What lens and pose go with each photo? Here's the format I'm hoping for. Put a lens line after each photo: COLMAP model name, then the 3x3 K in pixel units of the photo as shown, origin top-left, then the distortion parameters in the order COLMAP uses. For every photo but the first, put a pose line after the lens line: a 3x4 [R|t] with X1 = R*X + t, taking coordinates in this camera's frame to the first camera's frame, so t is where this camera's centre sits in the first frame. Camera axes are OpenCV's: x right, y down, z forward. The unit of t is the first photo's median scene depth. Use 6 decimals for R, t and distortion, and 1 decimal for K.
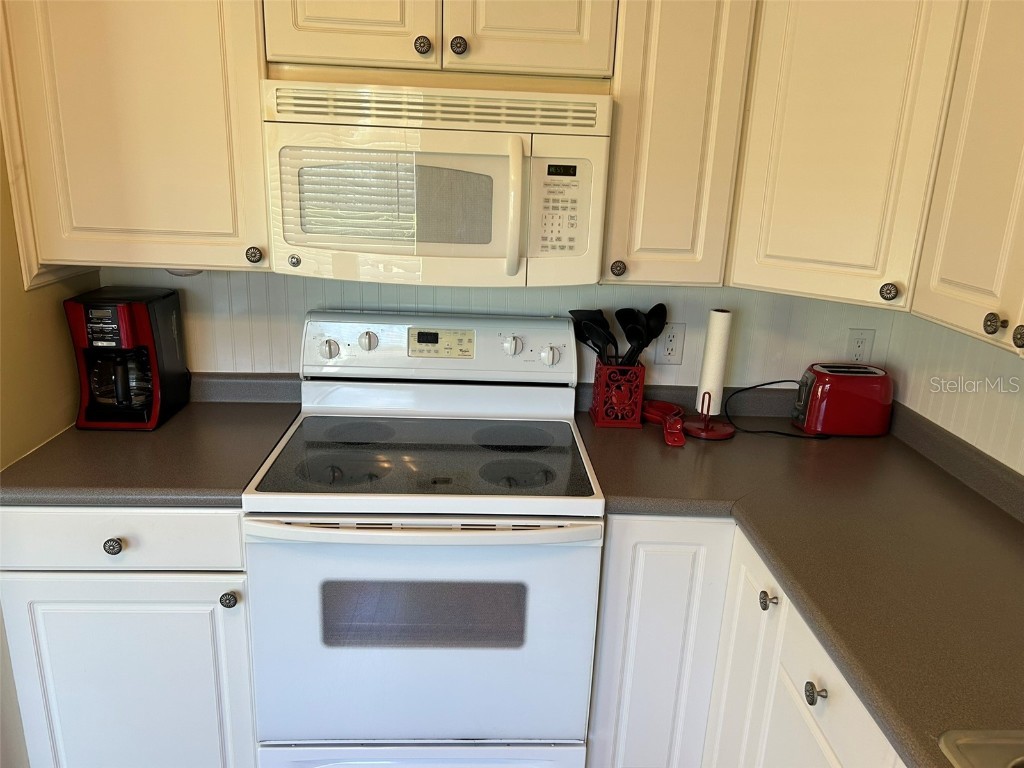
lens RADIAL K [[782.2, 0, 516.0], [0, 782.2, 389.5], [0, 0, 1]] dist [0.034102, -0.011552]
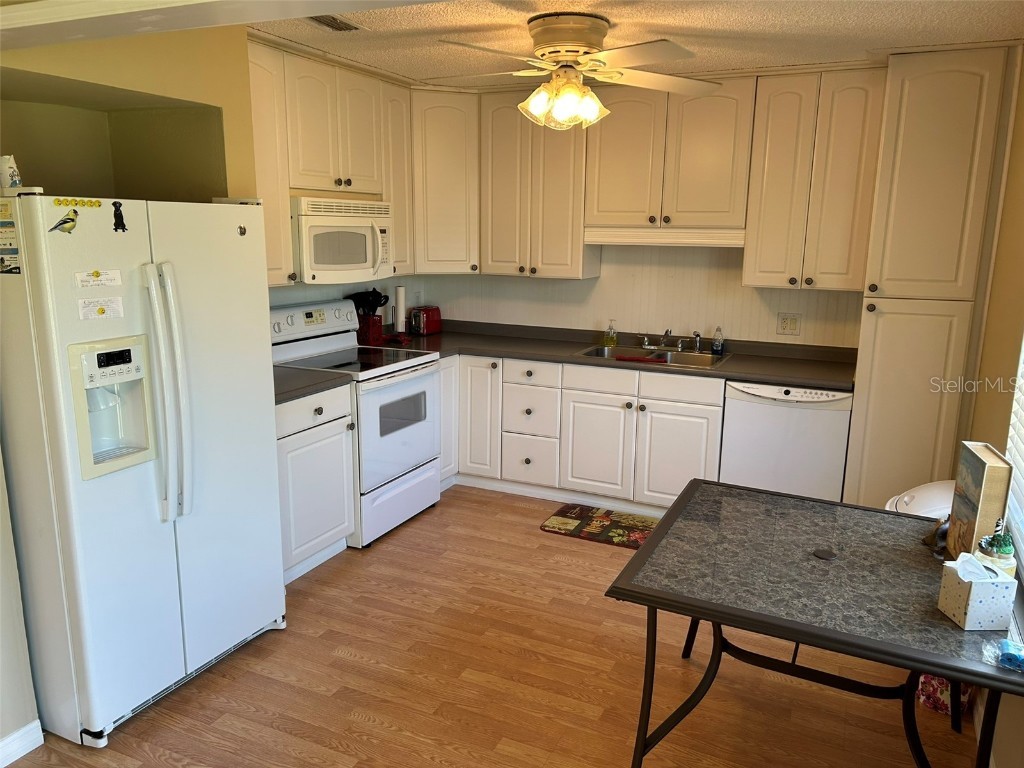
lens RADIAL K [[782.2, 0, 516.0], [0, 782.2, 389.5], [0, 0, 1]] dist [0.034102, -0.011552]
pose [[0.467908, -0.211698, 0.858048, -1.982425], [0.250645, 0.962810, 0.100863, 0.056768], [-0.847490, 0.167871, 0.503568, -0.522015]]
